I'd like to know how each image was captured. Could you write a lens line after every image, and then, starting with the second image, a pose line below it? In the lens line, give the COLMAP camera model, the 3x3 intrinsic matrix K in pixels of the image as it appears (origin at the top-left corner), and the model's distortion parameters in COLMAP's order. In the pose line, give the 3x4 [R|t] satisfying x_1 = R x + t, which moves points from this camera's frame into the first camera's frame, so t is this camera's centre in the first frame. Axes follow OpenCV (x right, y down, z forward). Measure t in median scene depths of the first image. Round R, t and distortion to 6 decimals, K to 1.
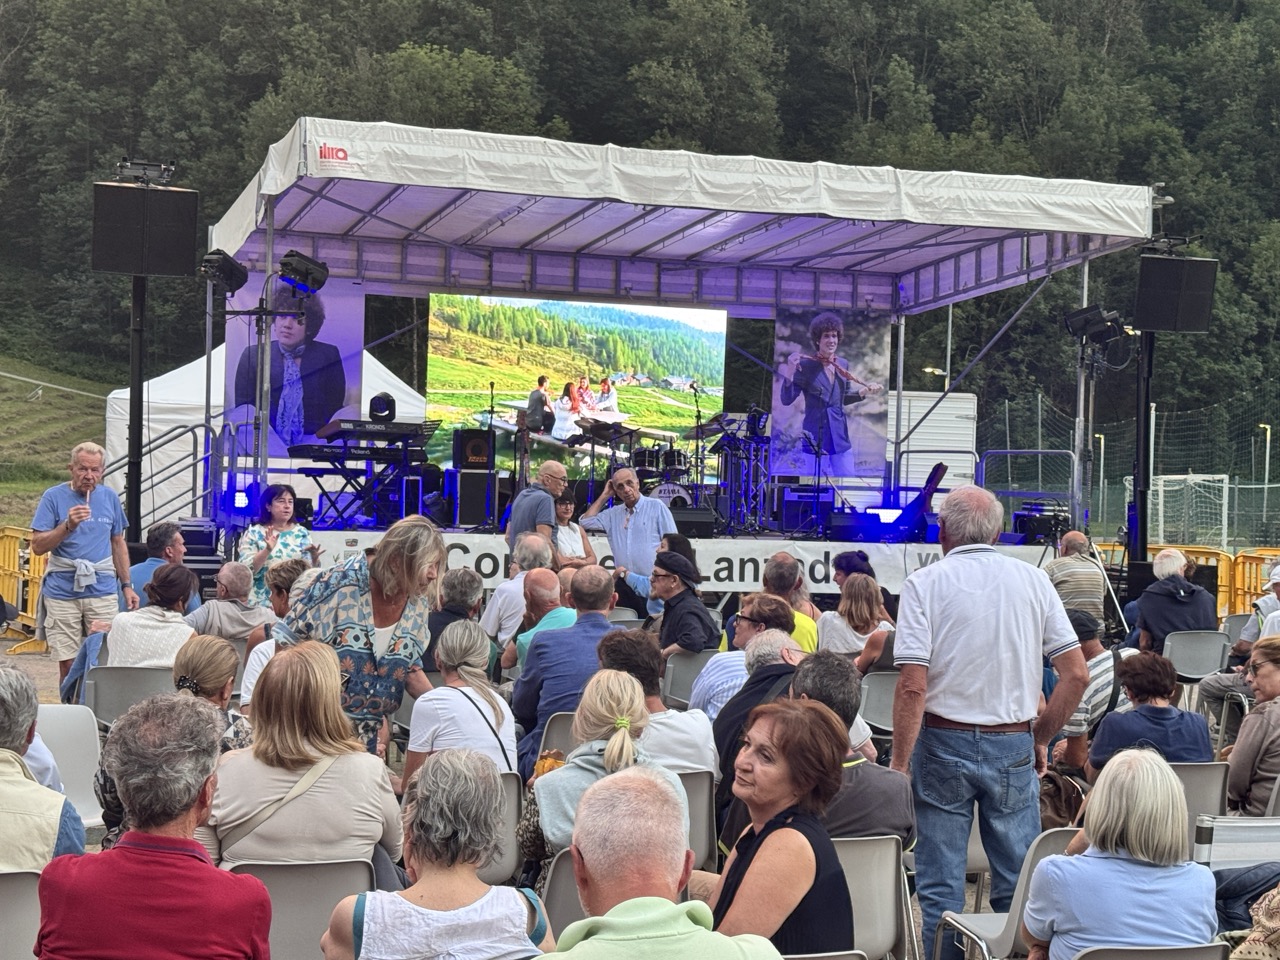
lens RADIAL K [[2042.8, 0, 640.0], [0, 2042.8, 481.0], [0, 0, 1]] dist [0.331708, 0.002599]
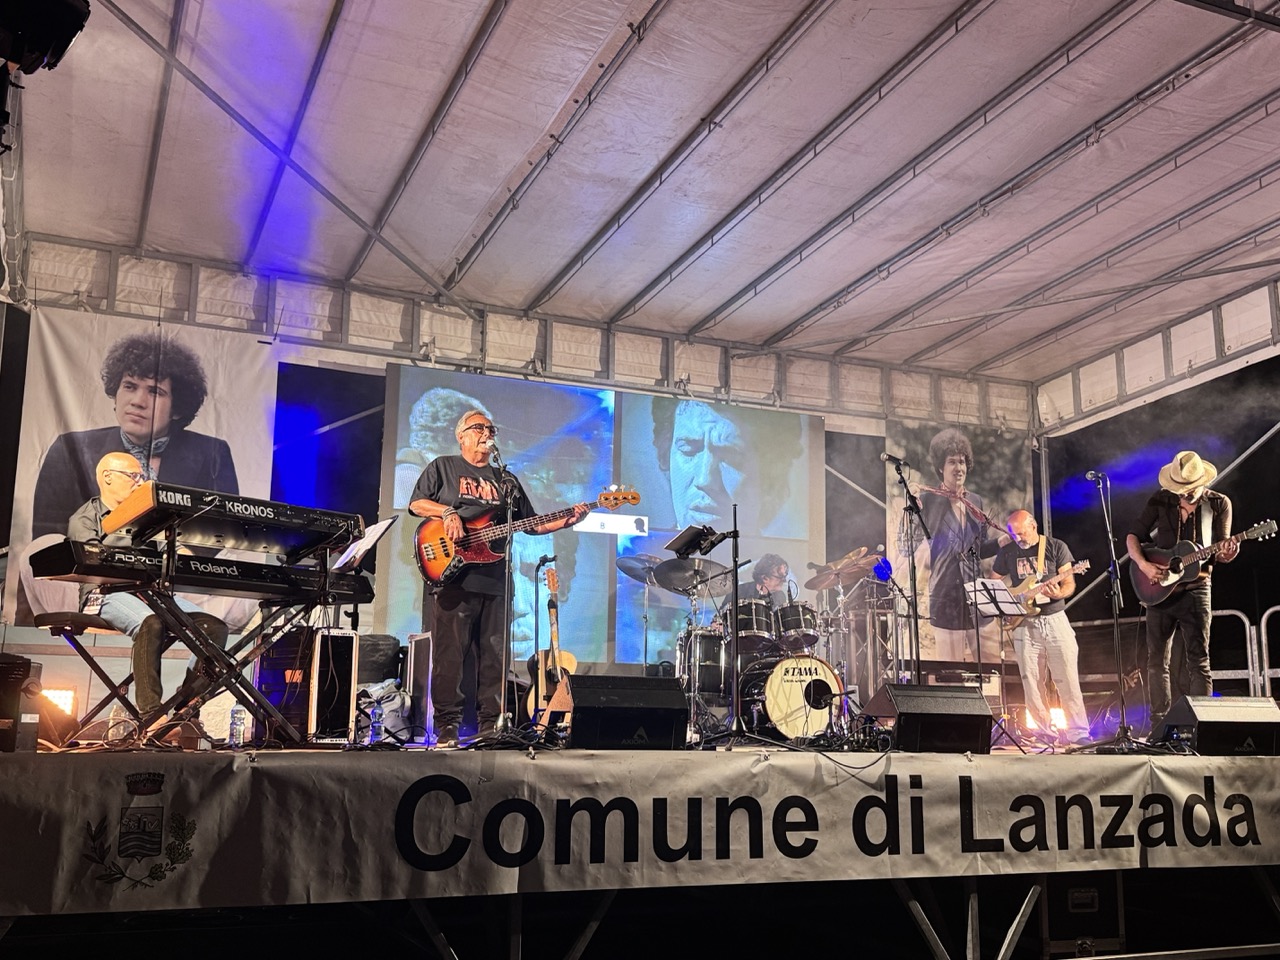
lens RADIAL K [[1280.1, 0, 638.7], [0, 1280.1, 486.2], [0, 0, 1]] dist [0.197552, -0.456731]
pose [[0.996341, -0.003844, 0.085375, -0.055745], [0.019361, 0.983167, -0.181678, 0.017053], [-0.083240, 0.182667, 0.979645, 0.580300]]
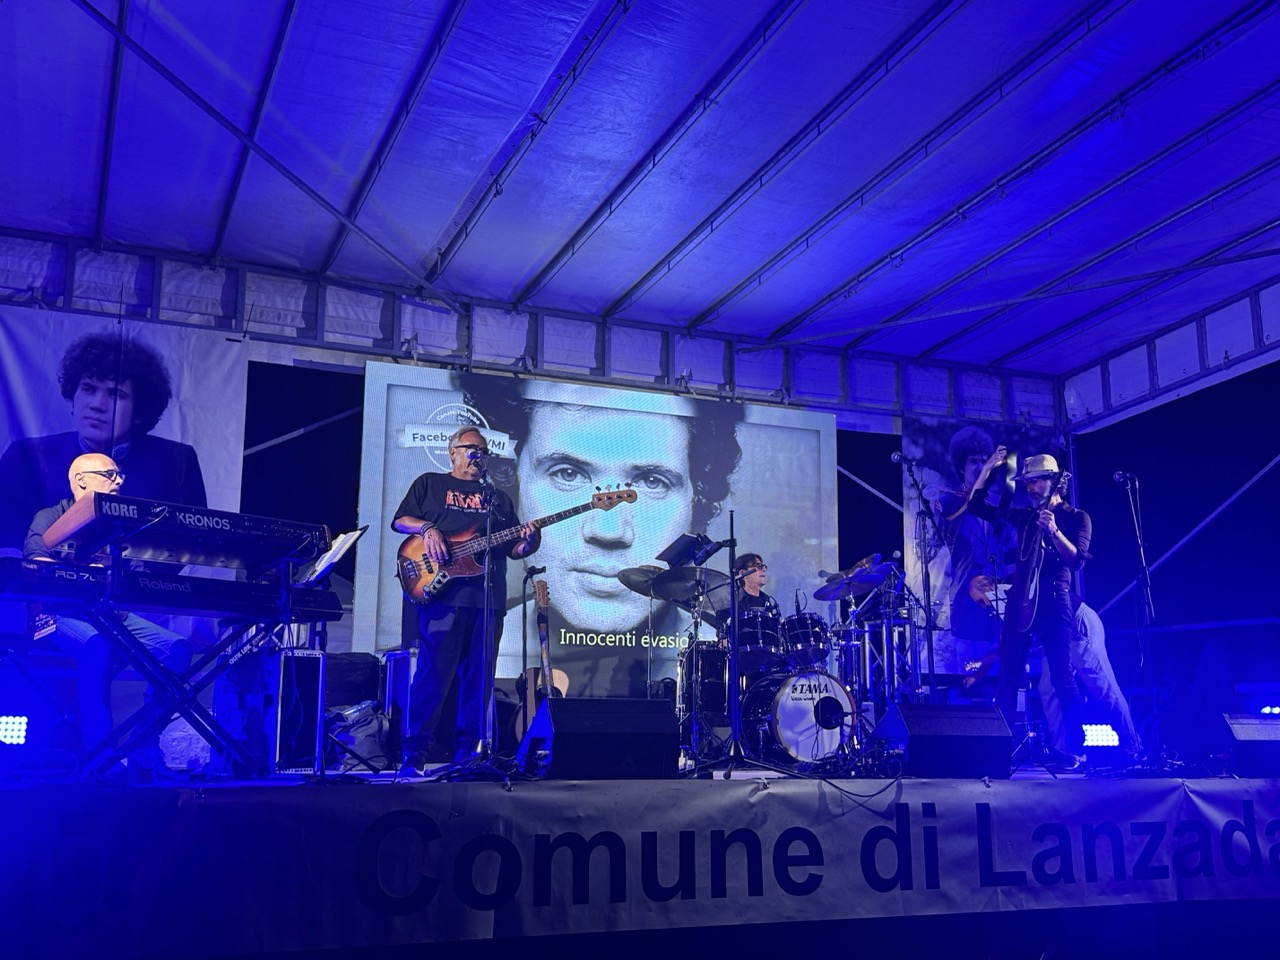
lens RADIAL K [[1344.2, 0, 648.8], [0, 1344.2, 486.2], [0, 0, 1]] dist [0.195688, -0.444684]
pose [[0.996498, -0.012204, 0.082725, -0.050794], [0.027280, 0.982613, -0.183649, 0.015365], [-0.079046, 0.185262, 0.979505, 0.586919]]
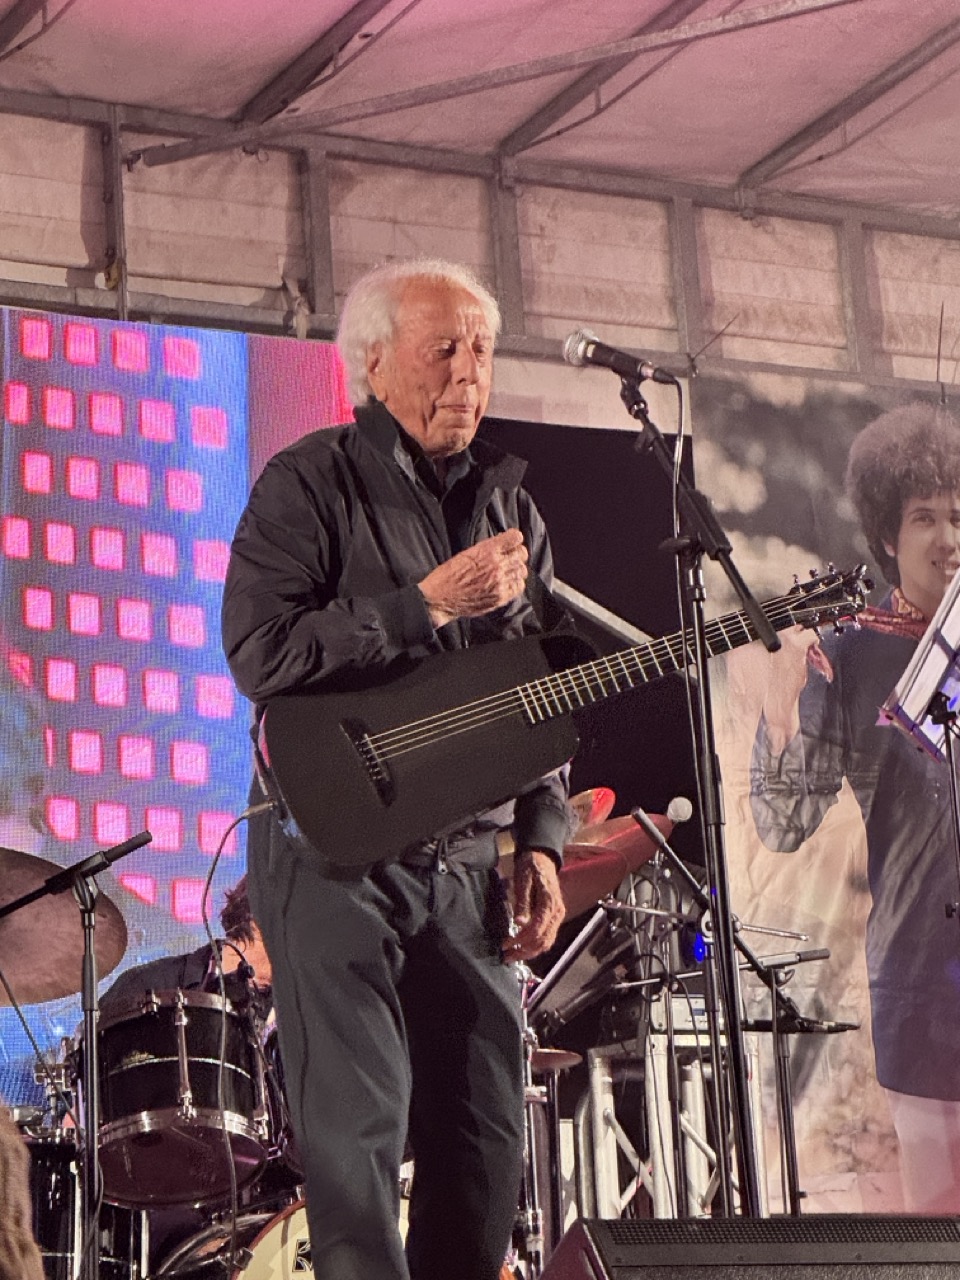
lens RADIAL K [[3890.6, 0, 480.5], [0, 3890.6, 601.4], [0, 0, 1]] dist [-0.489240, 13.912283]
pose [[0.981561, -0.043084, 0.186232, -0.025059], [0.086037, 0.969579, -0.229160, 0.022572], [-0.170693, 0.240957, 0.955407, 0.648708]]
